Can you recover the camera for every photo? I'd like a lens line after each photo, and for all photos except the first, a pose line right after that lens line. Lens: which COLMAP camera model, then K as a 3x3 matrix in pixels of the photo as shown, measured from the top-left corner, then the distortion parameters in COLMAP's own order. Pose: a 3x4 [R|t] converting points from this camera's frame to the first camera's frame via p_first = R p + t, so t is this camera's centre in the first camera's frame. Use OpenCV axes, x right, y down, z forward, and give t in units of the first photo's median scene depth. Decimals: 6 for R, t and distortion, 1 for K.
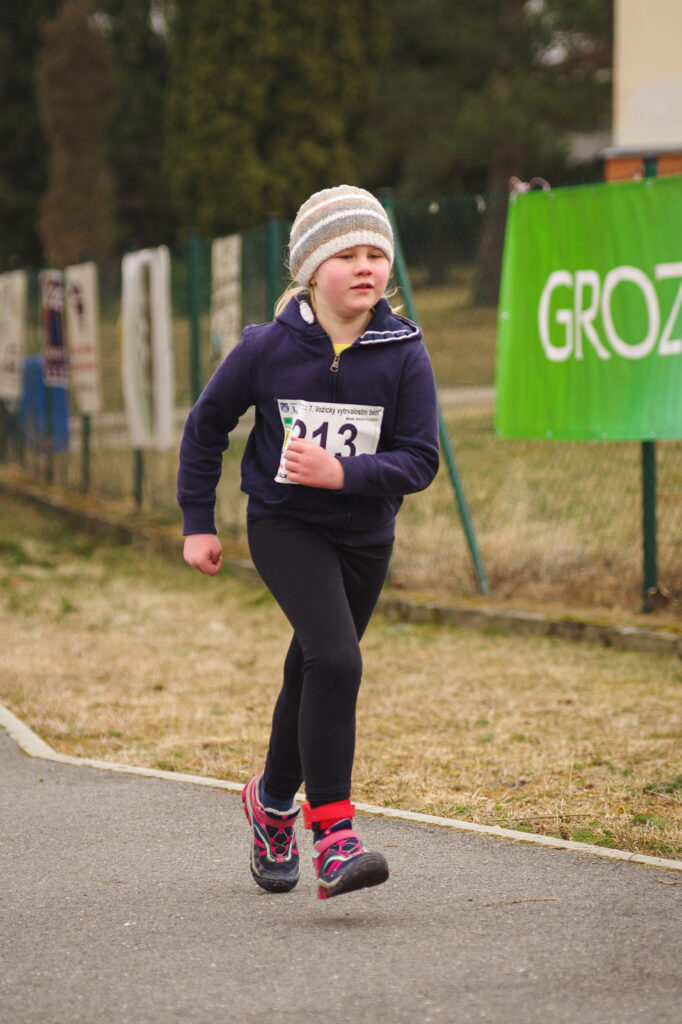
lens RADIAL K [[4740.0, 0, 341.3], [0, 4740.0, 510.3], [0, 0, 1]] dist [1.924148, 4.955706]
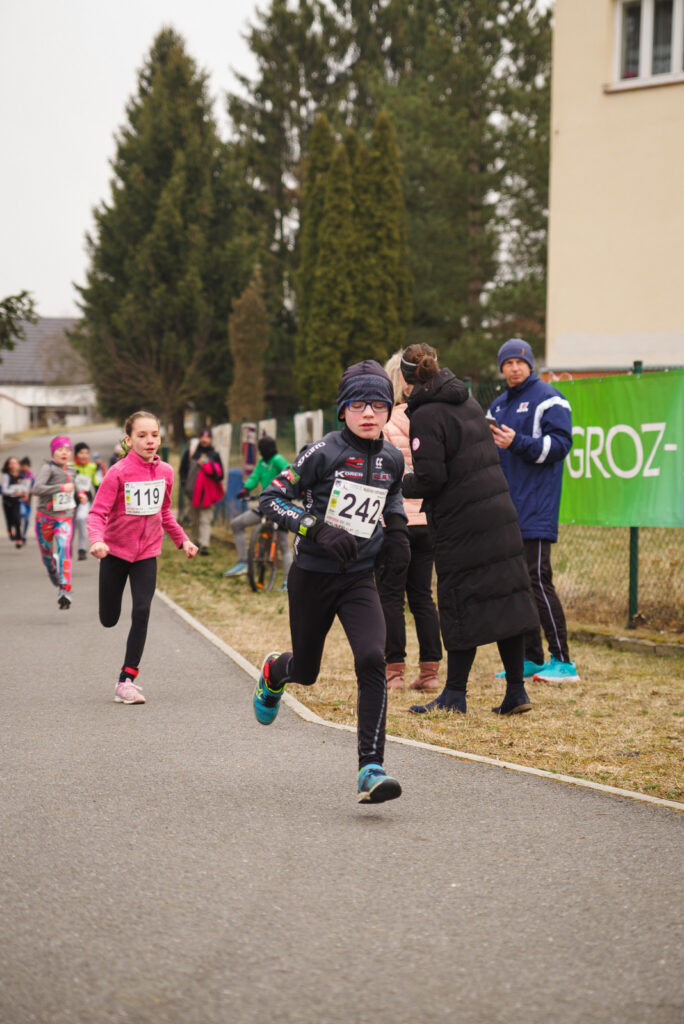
lens RADIAL K [[2224.7, 0, 342.9], [0, 2224.7, 493.7], [0, 0, 1]] dist [0.347406, 0.138069]
pose [[0.999553, 0.028068, 0.010341, -0.047268], [-0.027812, 0.999323, -0.024088, -0.004249], [-0.011010, 0.023790, 0.999656, 0.204969]]
